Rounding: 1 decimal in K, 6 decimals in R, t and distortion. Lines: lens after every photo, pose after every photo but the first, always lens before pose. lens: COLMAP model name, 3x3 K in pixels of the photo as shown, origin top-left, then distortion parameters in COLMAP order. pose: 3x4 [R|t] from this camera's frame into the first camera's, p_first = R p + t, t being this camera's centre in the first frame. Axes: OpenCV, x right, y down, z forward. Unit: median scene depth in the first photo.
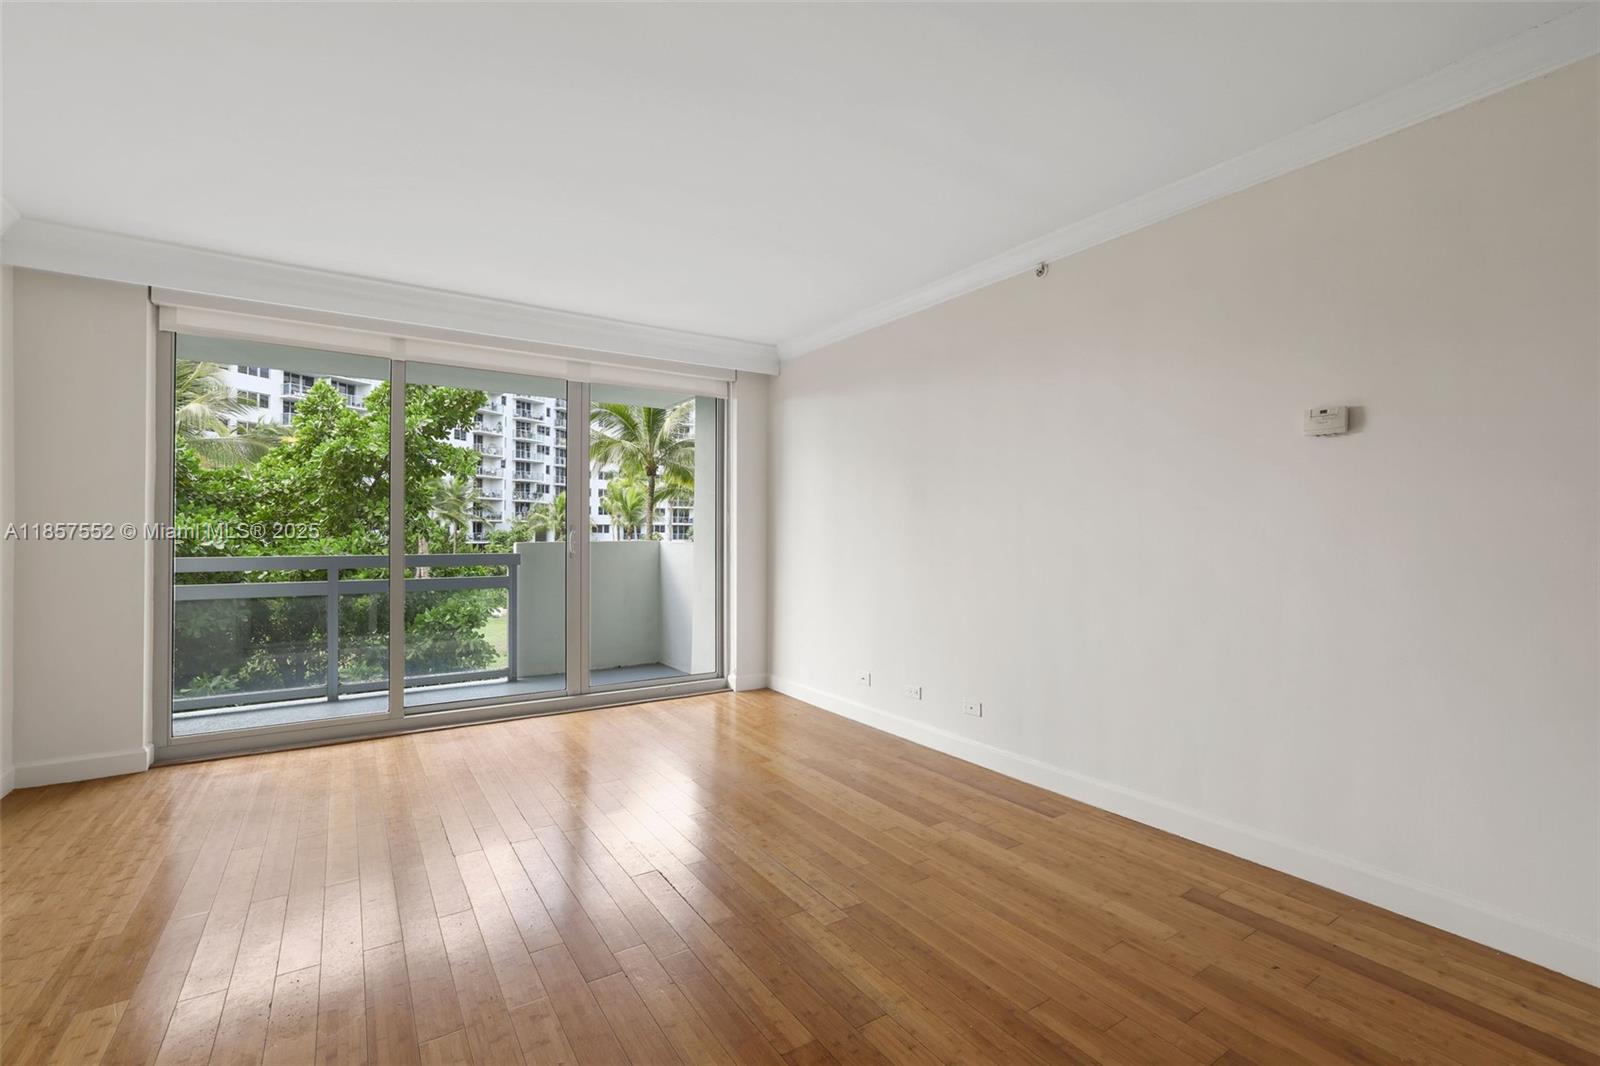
lens RADIAL K [[689.8, 0, 810.6], [0, 689.8, 522.3], [0, 0, 1]] dist [-0.039192, 0.019130]
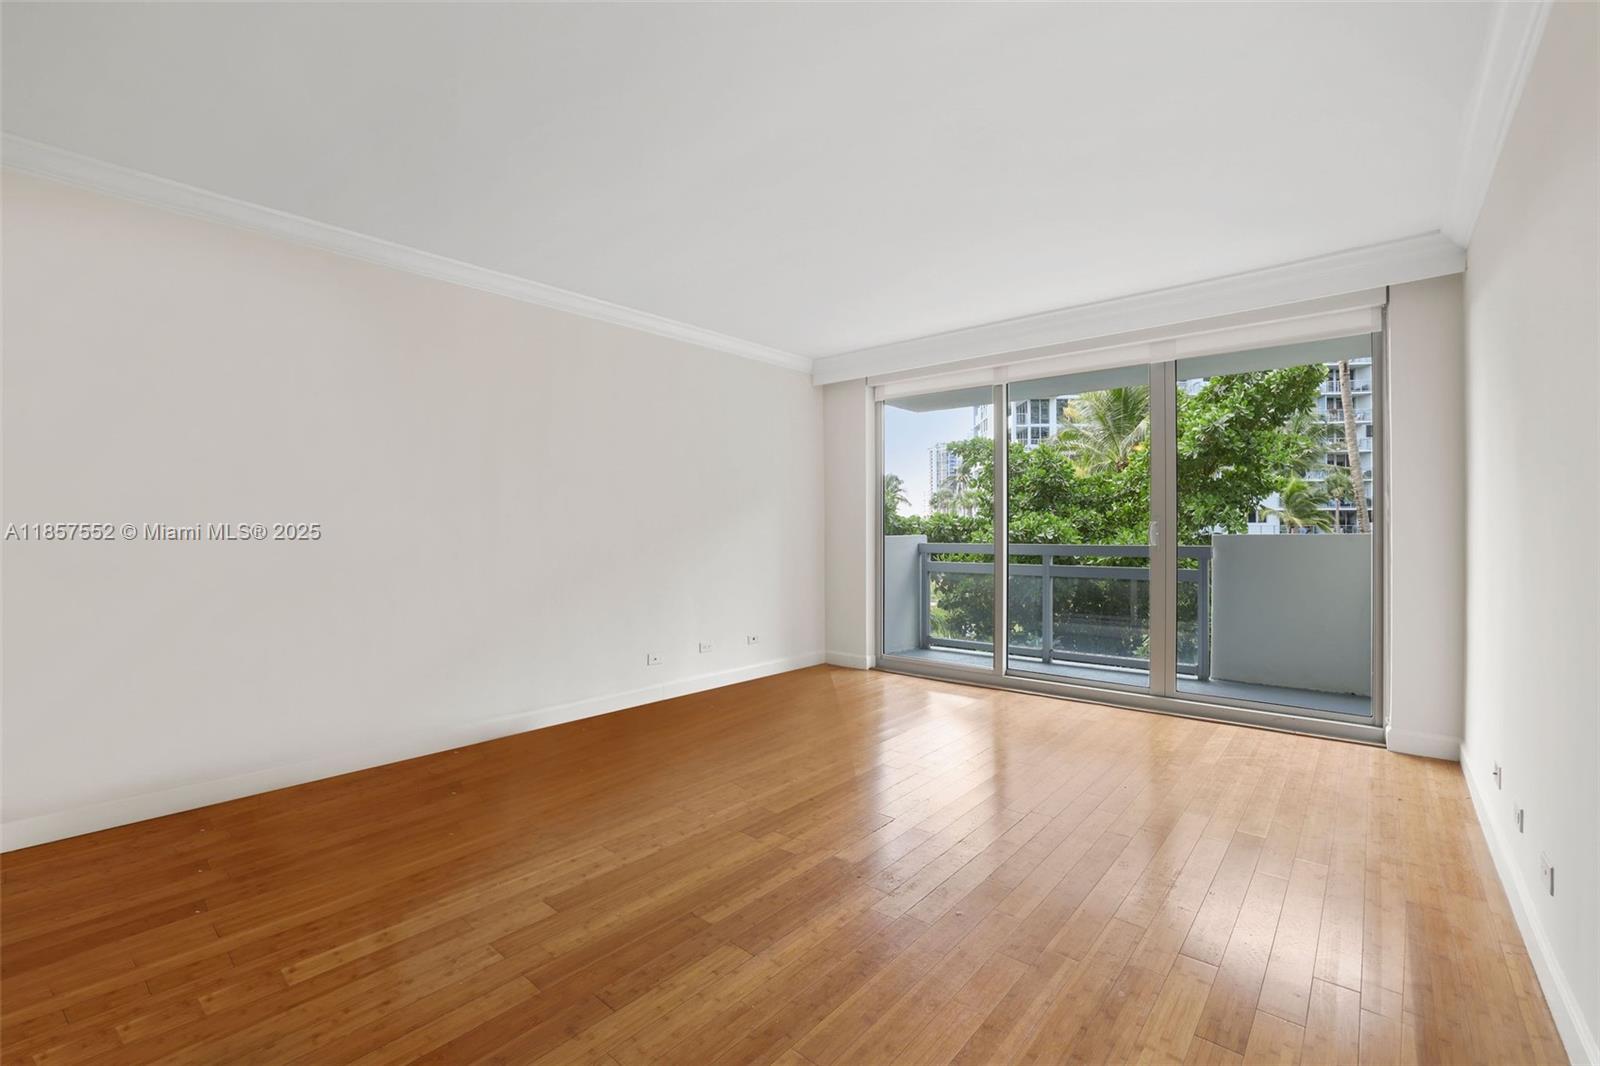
lens RADIAL K [[689.8, 0, 800.0], [0, 689.8, 533.0], [0, 0, 1]] dist [-0.060754, 0.024026]
pose [[0.268647, 0.004514, -0.963228, 0.476525], [0.020567, 0.999734, 0.010421, 0.008264], [0.963019, -0.022610, 0.268483, 0.314666]]
